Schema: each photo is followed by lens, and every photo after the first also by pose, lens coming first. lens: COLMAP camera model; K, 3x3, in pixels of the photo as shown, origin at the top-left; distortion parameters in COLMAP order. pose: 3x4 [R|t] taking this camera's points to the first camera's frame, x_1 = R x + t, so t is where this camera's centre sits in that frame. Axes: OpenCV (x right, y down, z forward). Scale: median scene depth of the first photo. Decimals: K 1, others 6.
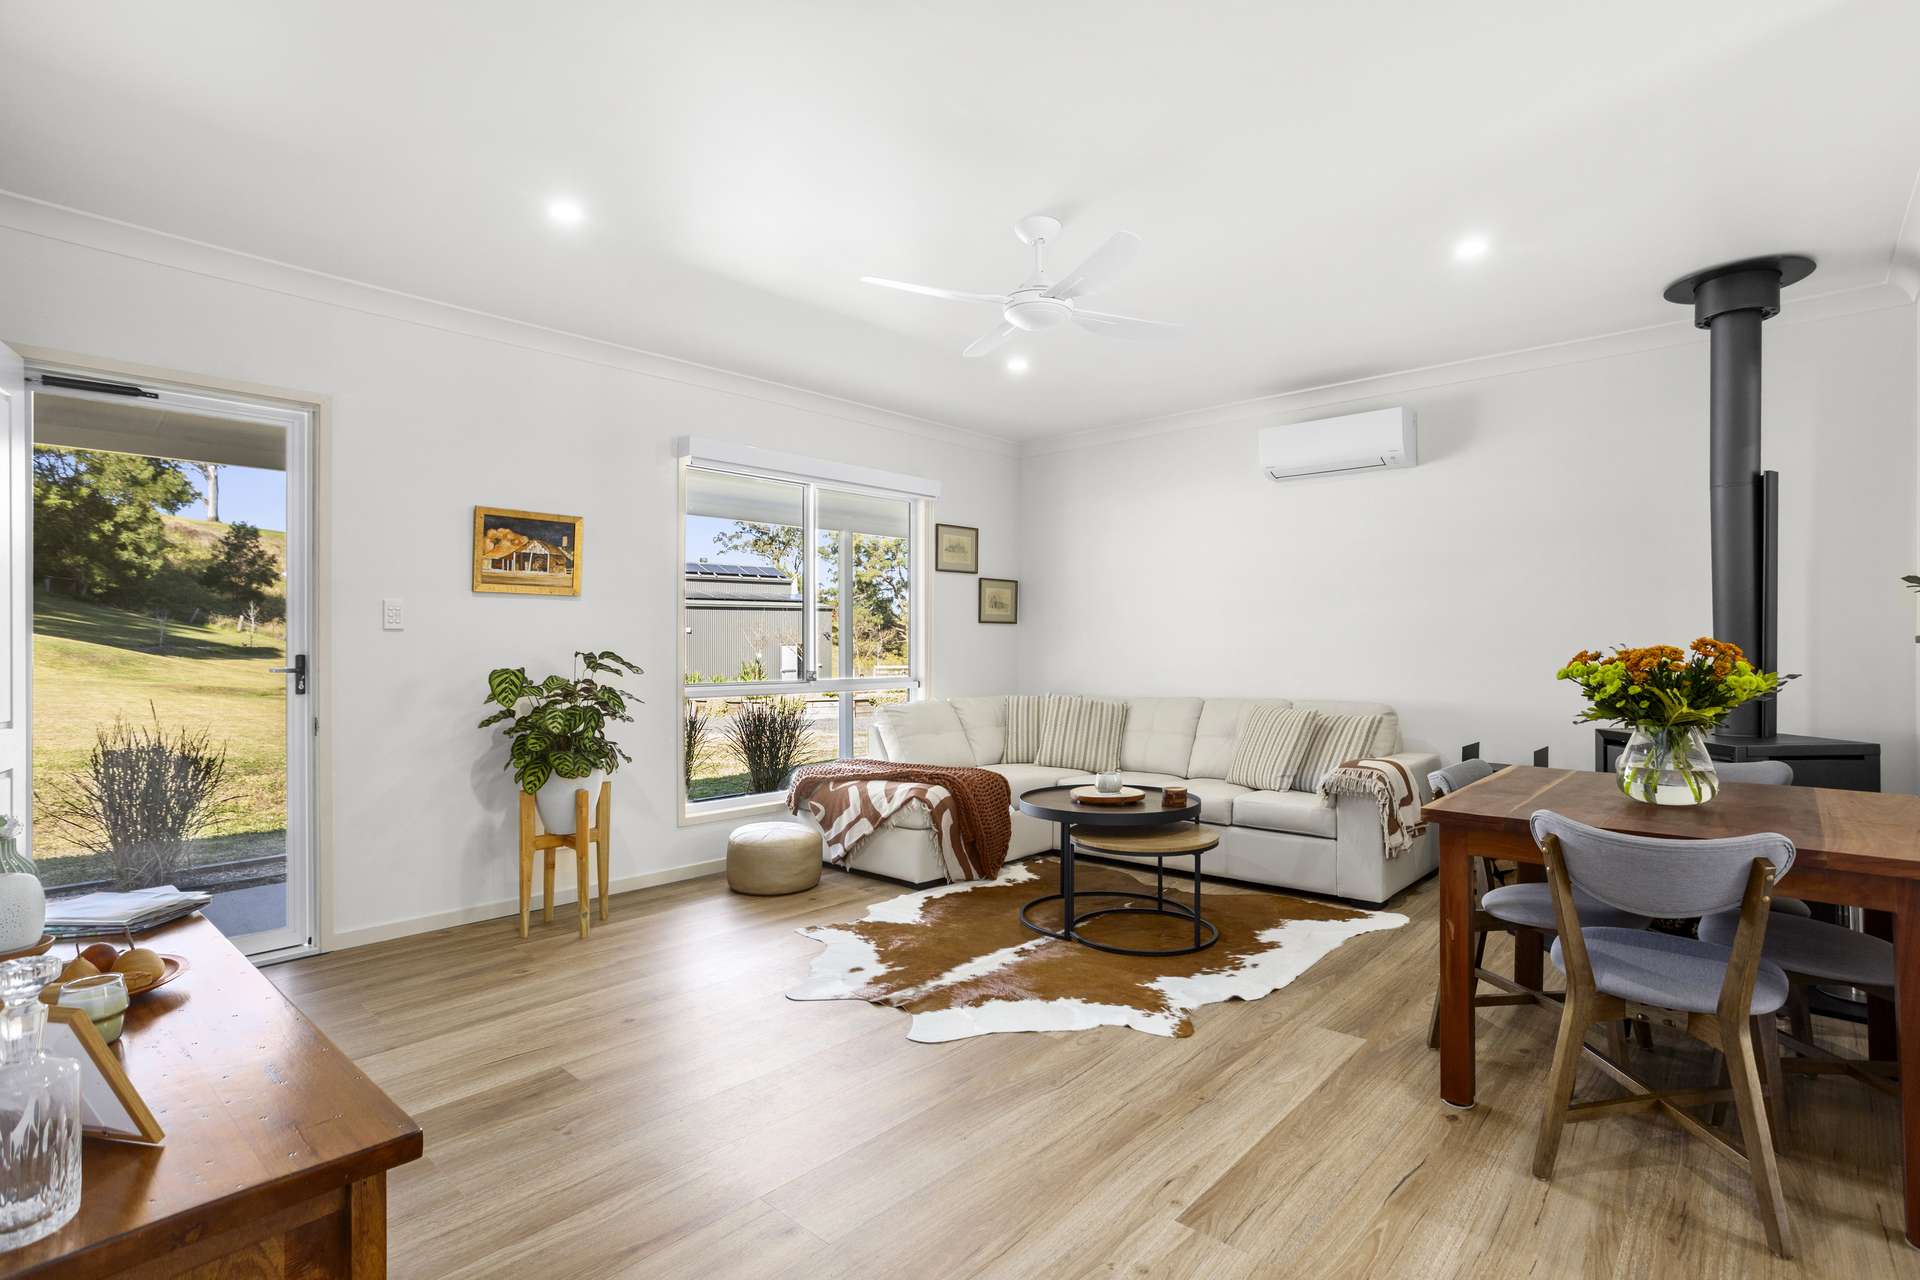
lens RADIAL K [[926.6, 0, 964.7], [0, 926.6, 655.5], [0, 0, 1]] dist [-0.039123, 0.000144]
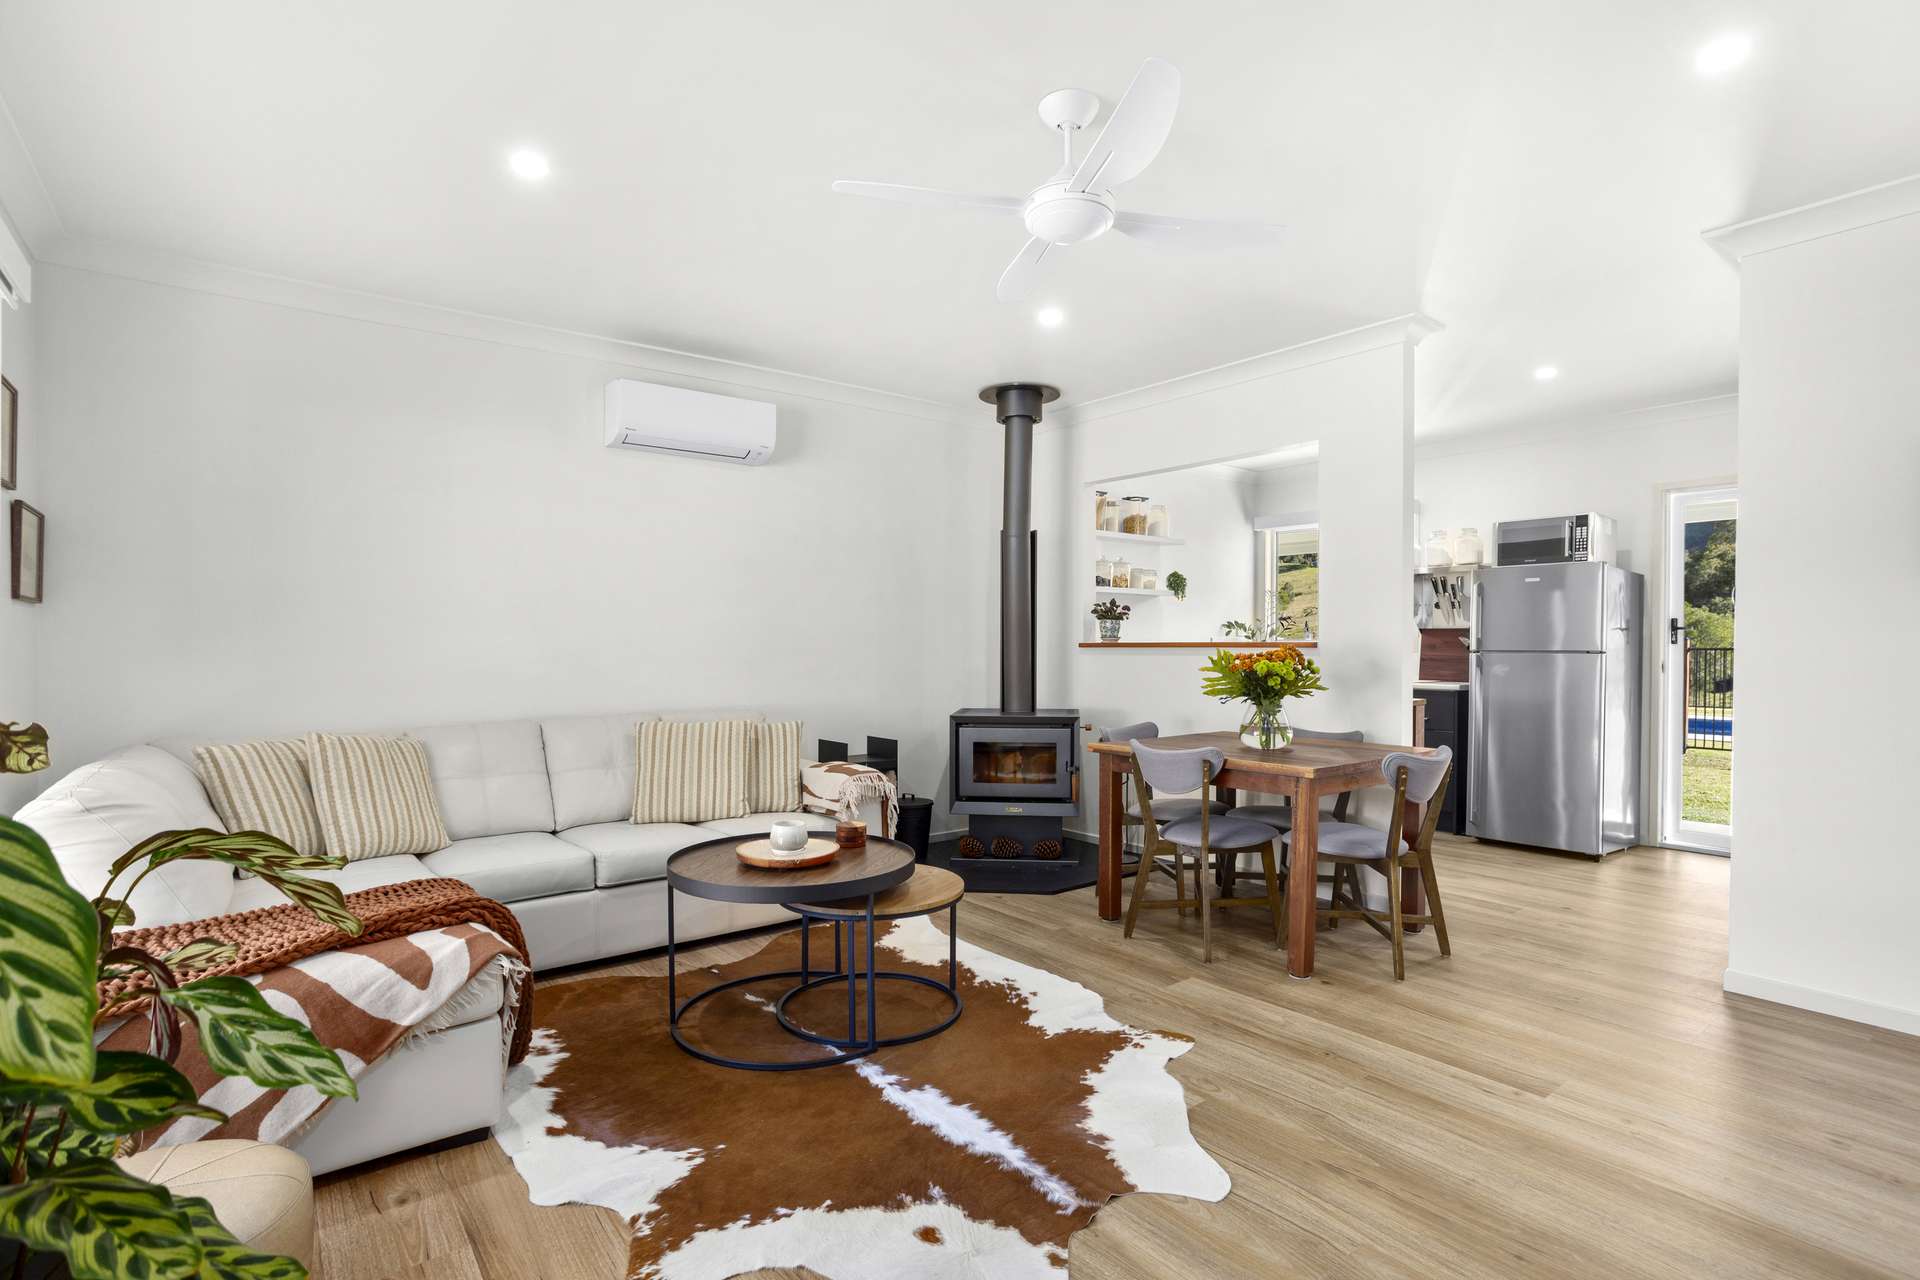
lens RADIAL K [[926.6, 0, 964.7], [0, 926.6, 655.5], [0, 0, 1]] dist [-0.039123, 0.000144]
pose [[0.164941, -0.005712, 0.986287, -0.623013], [0.005416, 0.999973, 0.004886, -0.010404], [-0.986289, 0.004536, 0.164967, 0.844433]]
